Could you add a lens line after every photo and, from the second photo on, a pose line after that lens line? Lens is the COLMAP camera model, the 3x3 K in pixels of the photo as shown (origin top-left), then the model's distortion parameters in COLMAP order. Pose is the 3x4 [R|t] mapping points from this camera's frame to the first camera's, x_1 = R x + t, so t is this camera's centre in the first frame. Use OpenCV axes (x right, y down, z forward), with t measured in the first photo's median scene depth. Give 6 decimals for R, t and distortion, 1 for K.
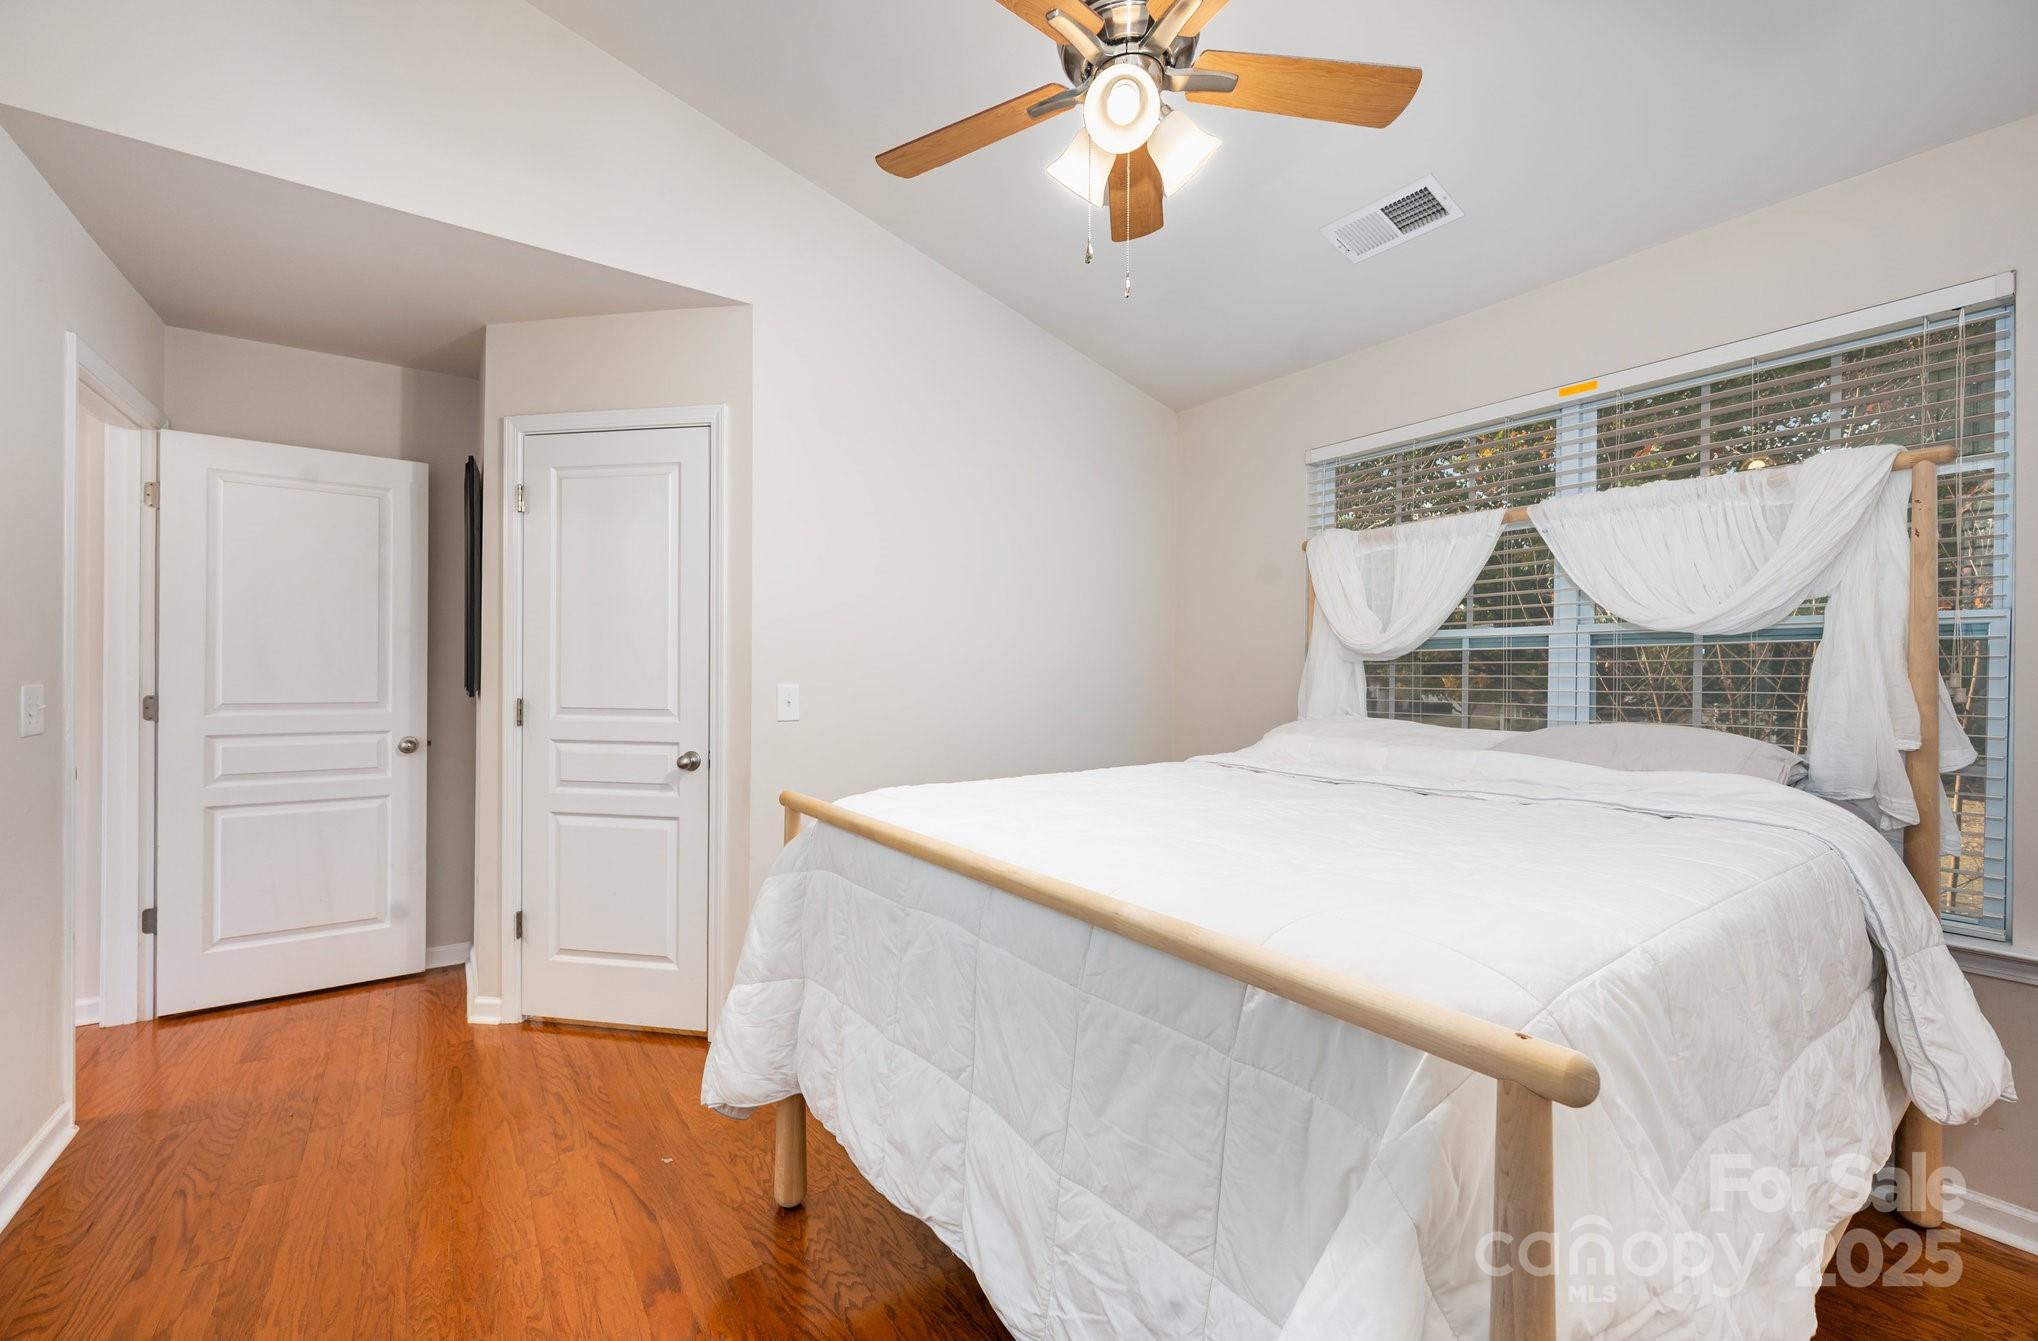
lens RADIAL K [[808.0, 0, 1015.2], [0, 808.0, 674.7], [0, 0, 1]] dist [-0.001786, 0.000057]
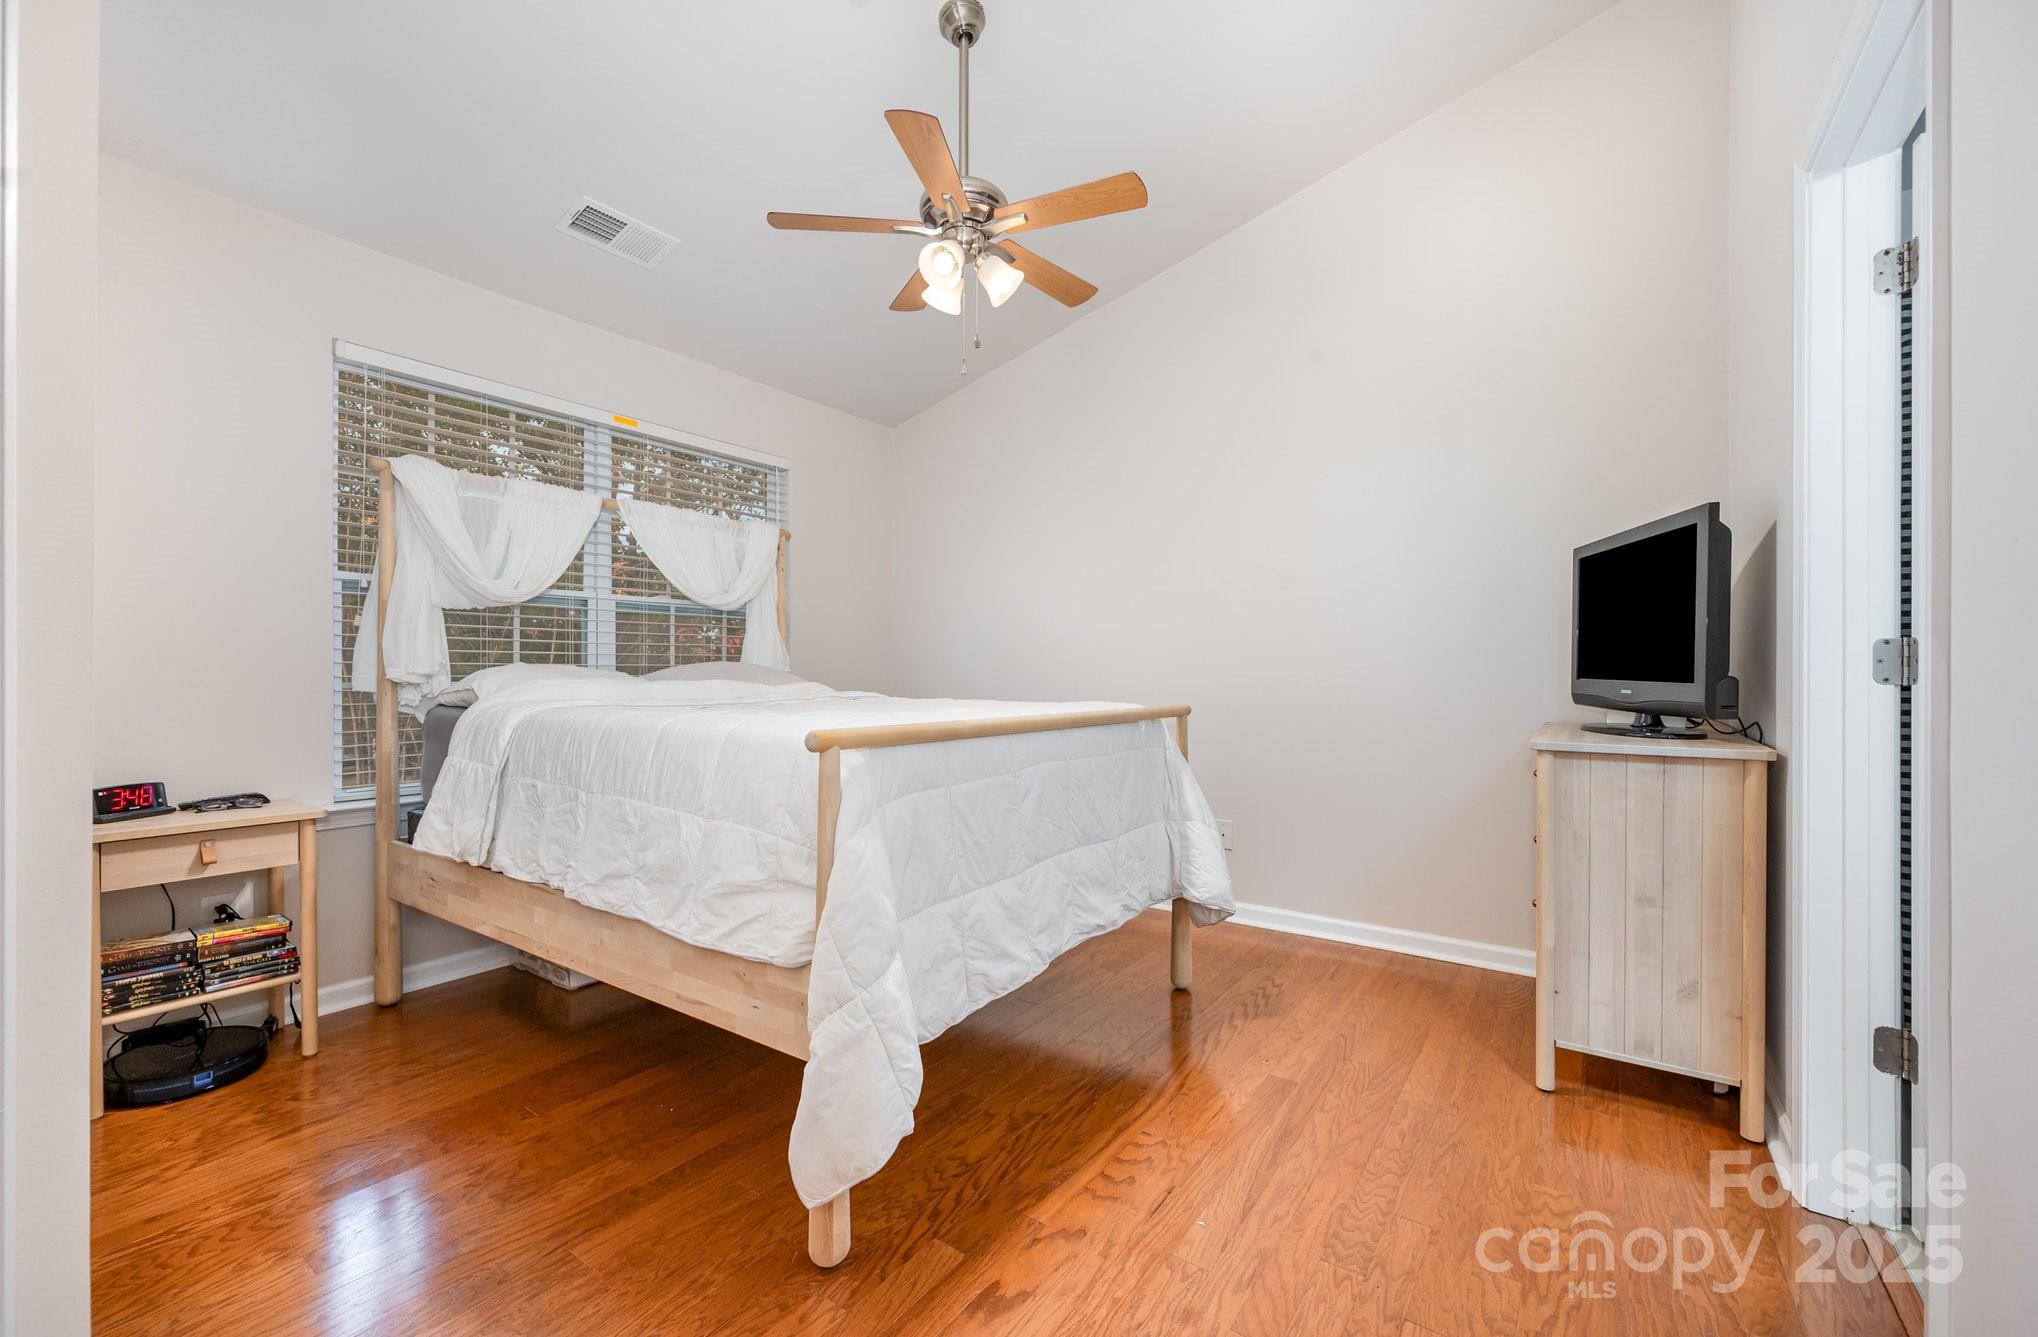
lens RADIAL K [[808.0, 0, 1019.7], [0, 808.0, 671.9], [0, 0, 1]] dist [-0.001786, 0.000057]
pose [[-0.322030, -0.012148, 0.946651, -0.740720], [-0.013713, 0.999873, 0.008166, 0.042214], [-0.946630, -0.010352, -0.322156, 0.742578]]
